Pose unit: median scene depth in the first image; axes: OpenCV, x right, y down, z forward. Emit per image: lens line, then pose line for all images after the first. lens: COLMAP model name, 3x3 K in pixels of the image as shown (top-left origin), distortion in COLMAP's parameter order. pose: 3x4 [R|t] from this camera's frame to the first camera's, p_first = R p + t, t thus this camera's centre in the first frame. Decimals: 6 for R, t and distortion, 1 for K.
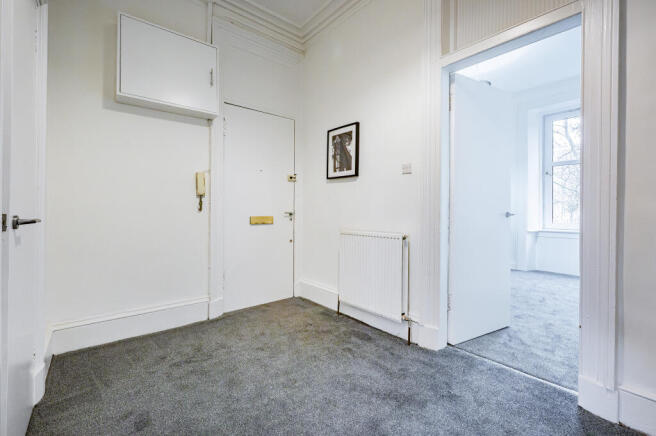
lens RADIAL K [[275.6, 0, 318.3], [0, 275.6, 211.5], [0, 0, 1]] dist [0.000029, -0.000092]
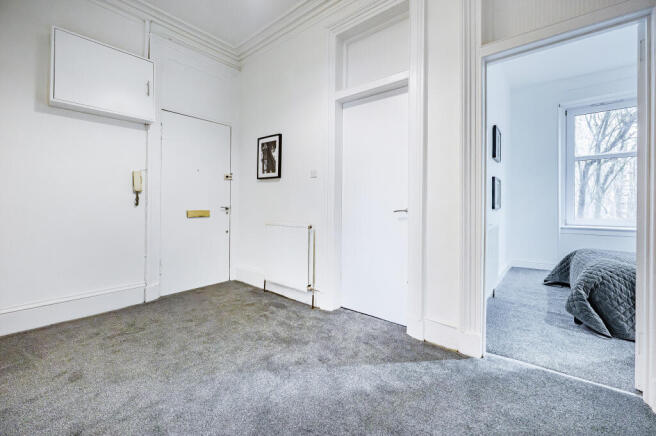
lens RADIAL K [[266.0, 0, 329.0], [0, 266.0, 204.6], [0, 0, 1]] dist [-0.000169, 0.000153]
pose [[0.981570, 0.003456, 0.191070, 0.143439], [-0.002963, 0.999992, -0.002864, -0.006243], [-0.191078, 0.002245, 0.981572, -0.227774]]
